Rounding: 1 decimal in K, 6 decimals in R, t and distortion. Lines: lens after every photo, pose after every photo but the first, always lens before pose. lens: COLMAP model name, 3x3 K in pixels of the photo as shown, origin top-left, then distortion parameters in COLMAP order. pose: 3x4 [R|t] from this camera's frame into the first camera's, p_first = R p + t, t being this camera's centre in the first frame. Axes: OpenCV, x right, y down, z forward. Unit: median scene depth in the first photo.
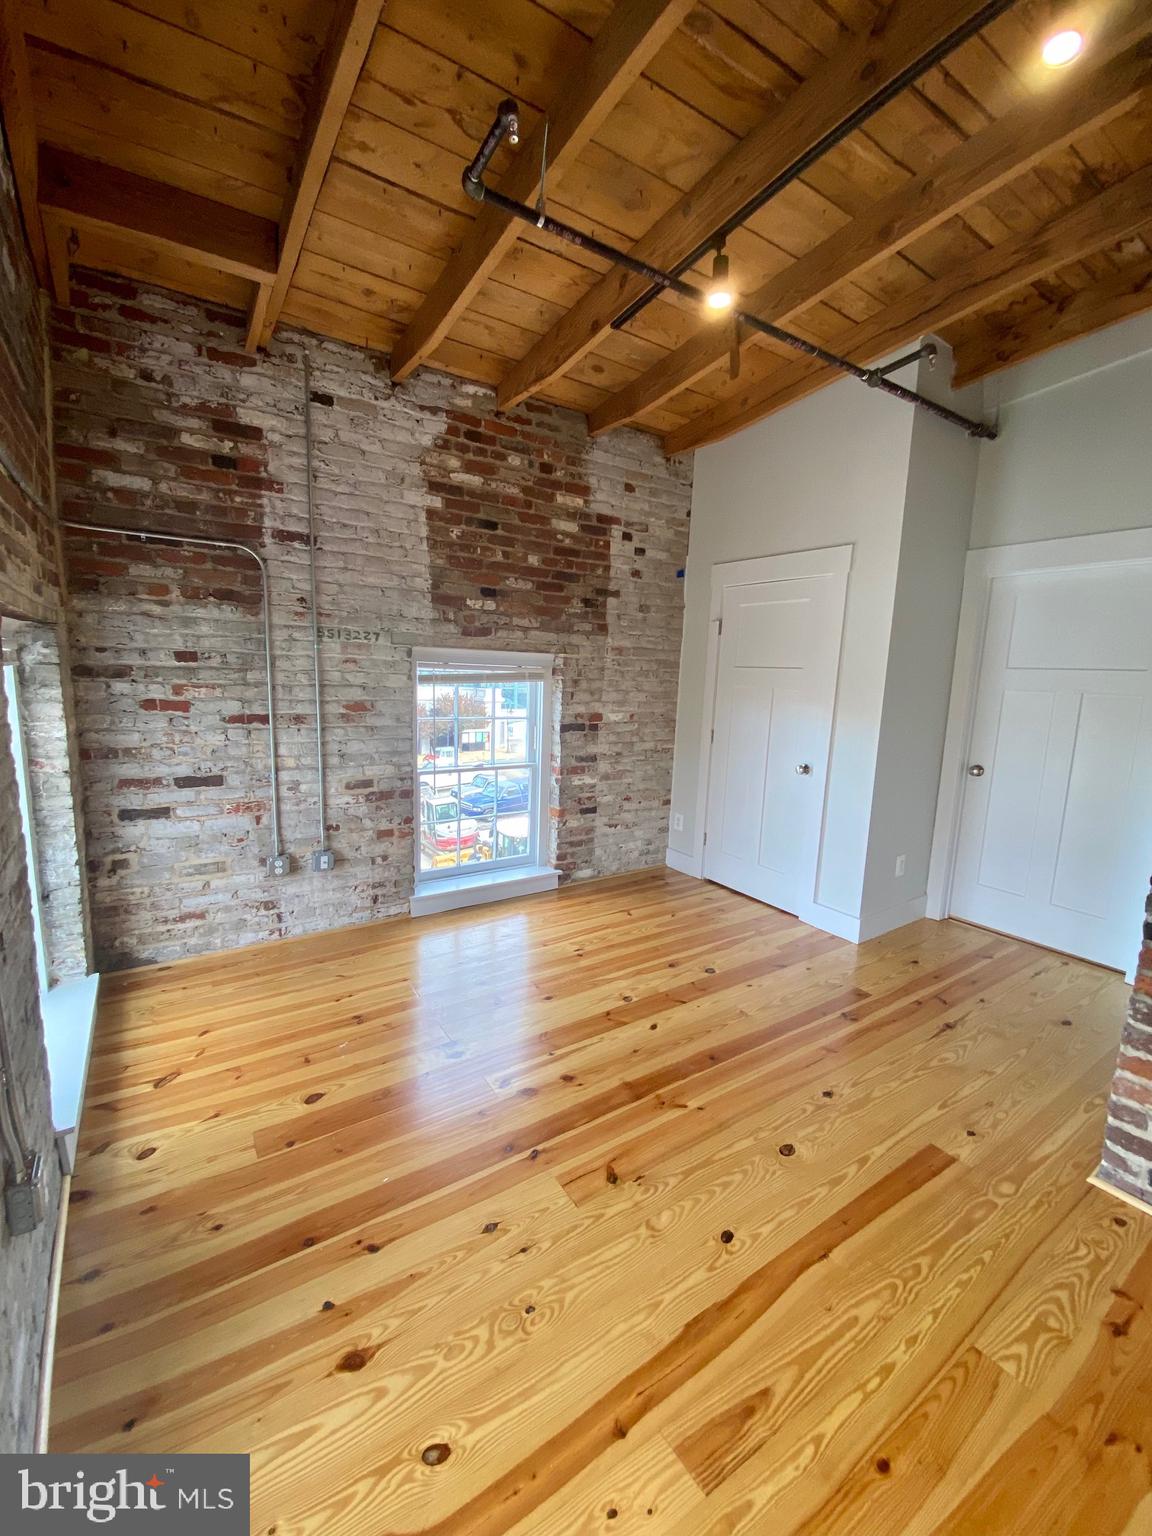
lens RADIAL K [[625.8, 0, 561.9], [0, 625.8, 765.4], [0, 0, 1]] dist [0.017913, -0.017628]
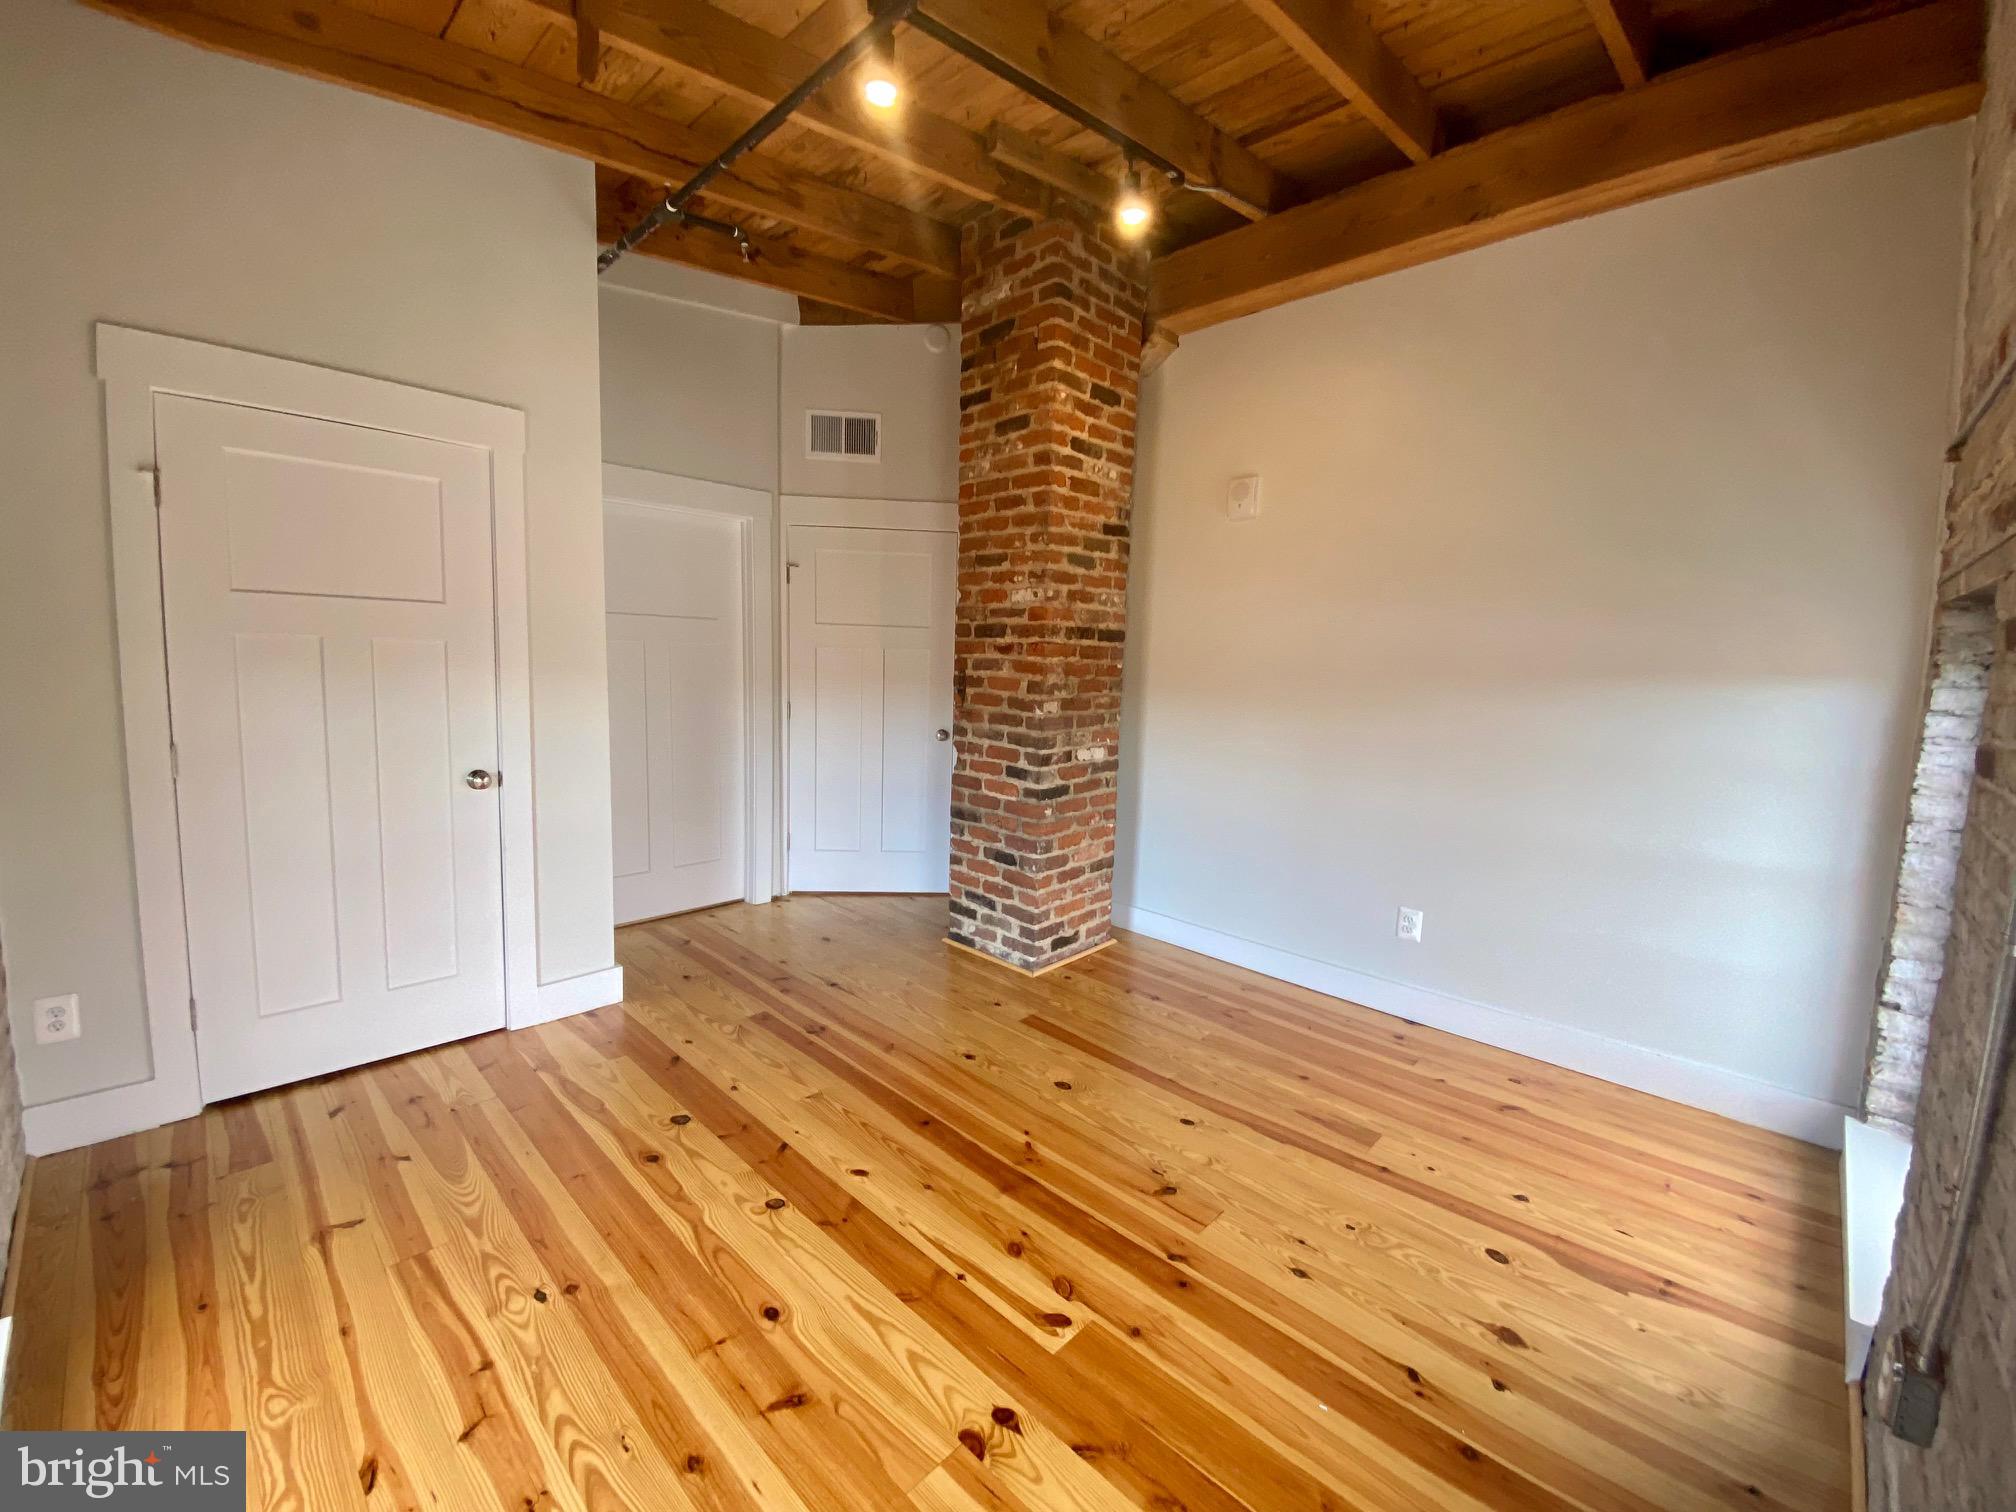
lens RADIAL K [[821.3, 0, 1022.5], [0, 821.3, 751.2], [0, 0, 1]] dist [0.017913, -0.017628]
pose [[-0.230460, -0.151401, 0.961232, -0.706821], [0.119656, 0.975916, 0.182402, -0.154551], [-0.965697, 0.157054, -0.206793, 1.044079]]
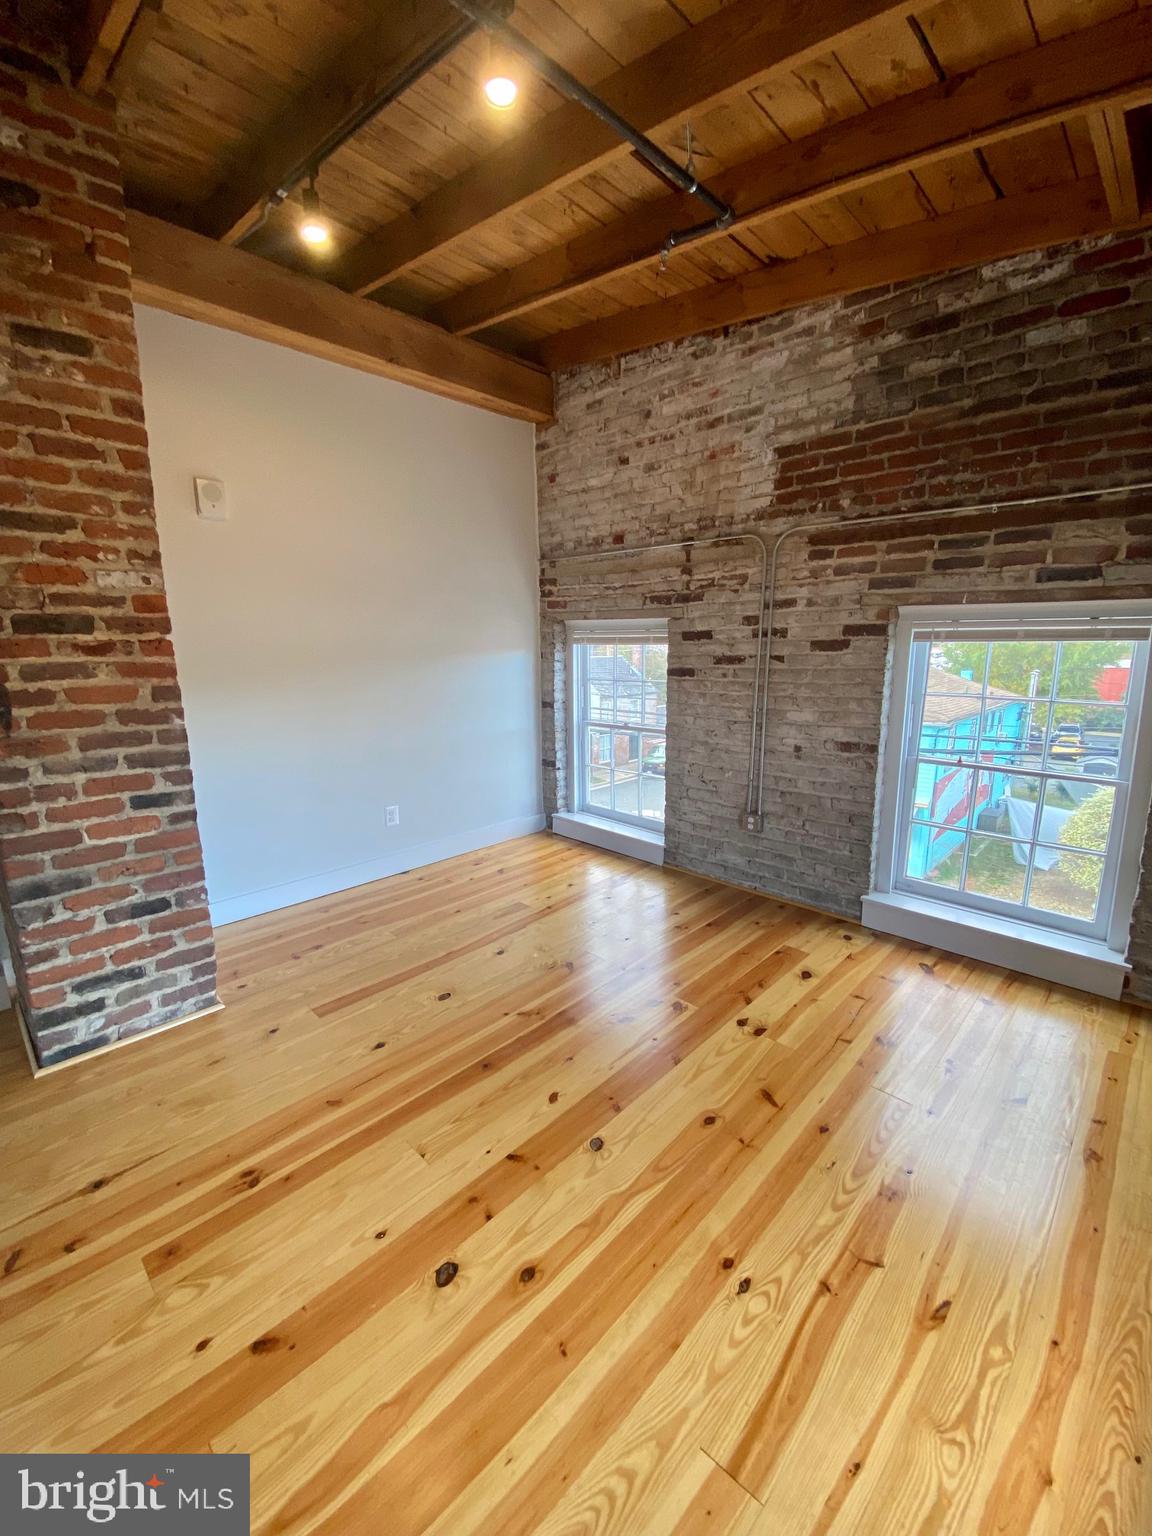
lens RADIAL K [[625.8, 0, 564.3], [0, 625.8, 778.6], [0, 0, 1]] dist [0.017913, -0.017628]
pose [[-0.975377, 0.023710, -0.219267, 0.323428], [-0.055133, 0.936426, 0.346508, -0.236284], [0.213542, 0.350064, -0.912061, 1.728197]]
